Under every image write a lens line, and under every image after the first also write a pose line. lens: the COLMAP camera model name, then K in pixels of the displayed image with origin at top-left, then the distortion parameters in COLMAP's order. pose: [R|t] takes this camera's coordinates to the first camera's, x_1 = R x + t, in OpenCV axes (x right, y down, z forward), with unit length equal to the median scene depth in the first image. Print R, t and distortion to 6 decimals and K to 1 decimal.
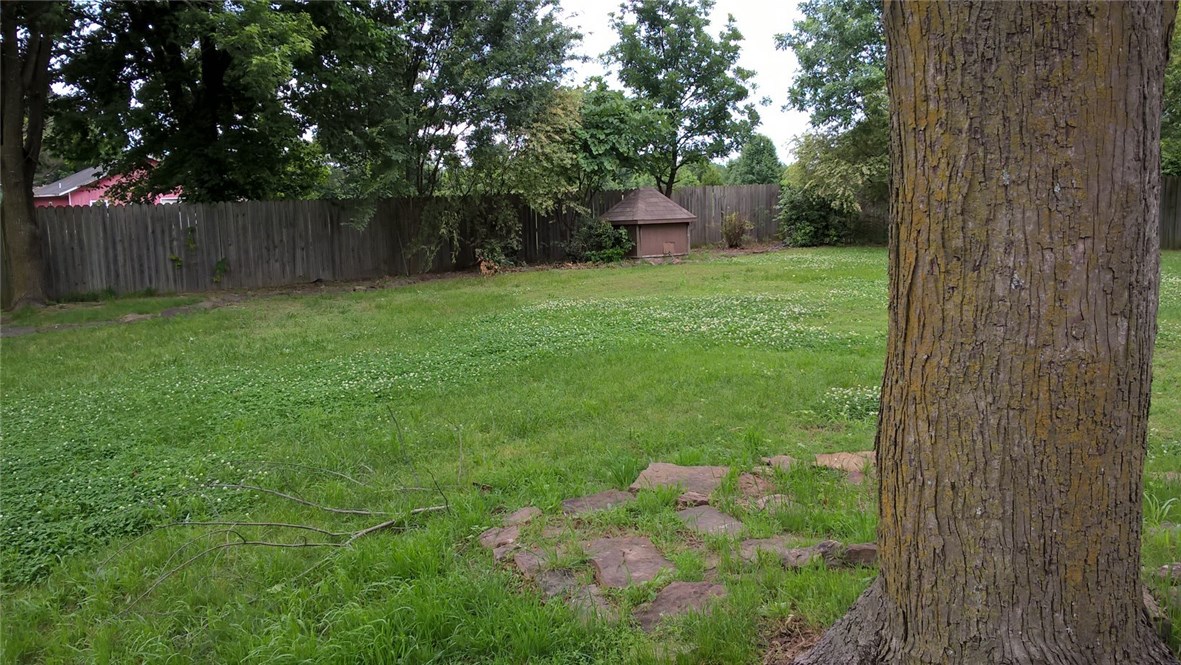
lens RADIAL K [[998.5, 0, 590.5], [0, 998.5, 332.5], [0, 0, 1]] dist [-0.008235, -0.013071]
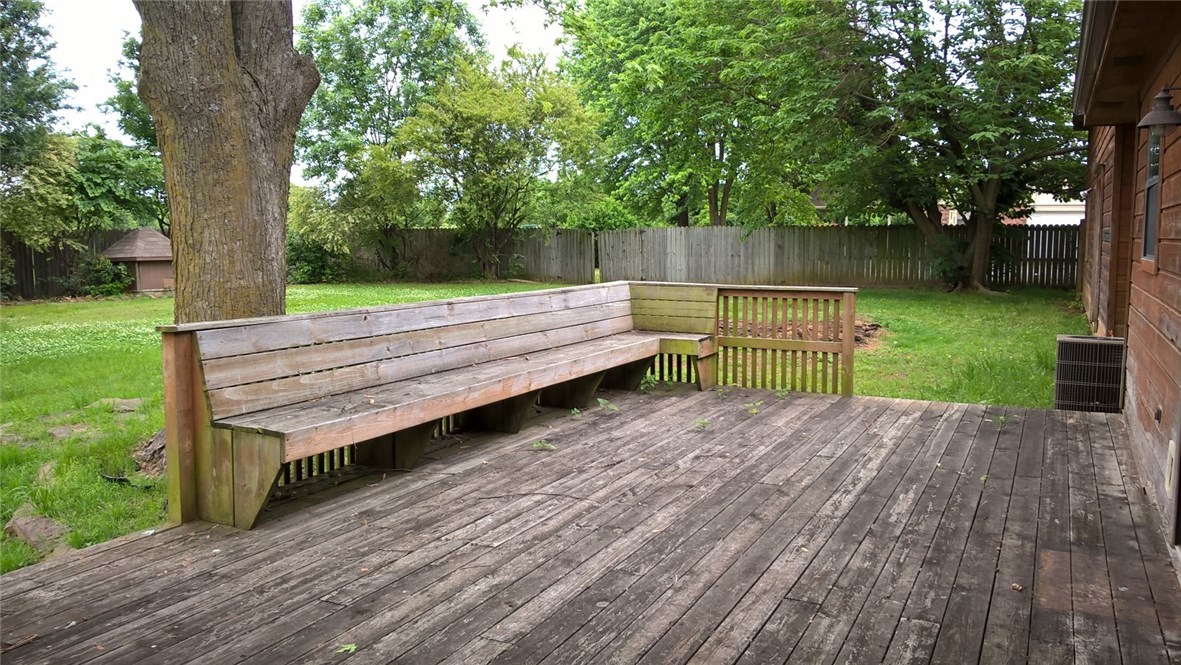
lens RADIAL K [[998.5, 0, 590.5], [0, 998.5, 332.5], [0, 0, 1]] dist [-0.008235, -0.013071]
pose [[0.901186, -0.019151, 0.433009, 0.021928], [0.039888, 0.998448, -0.038857, 0.033618], [-0.431593, 0.052289, 0.900552, -0.204976]]
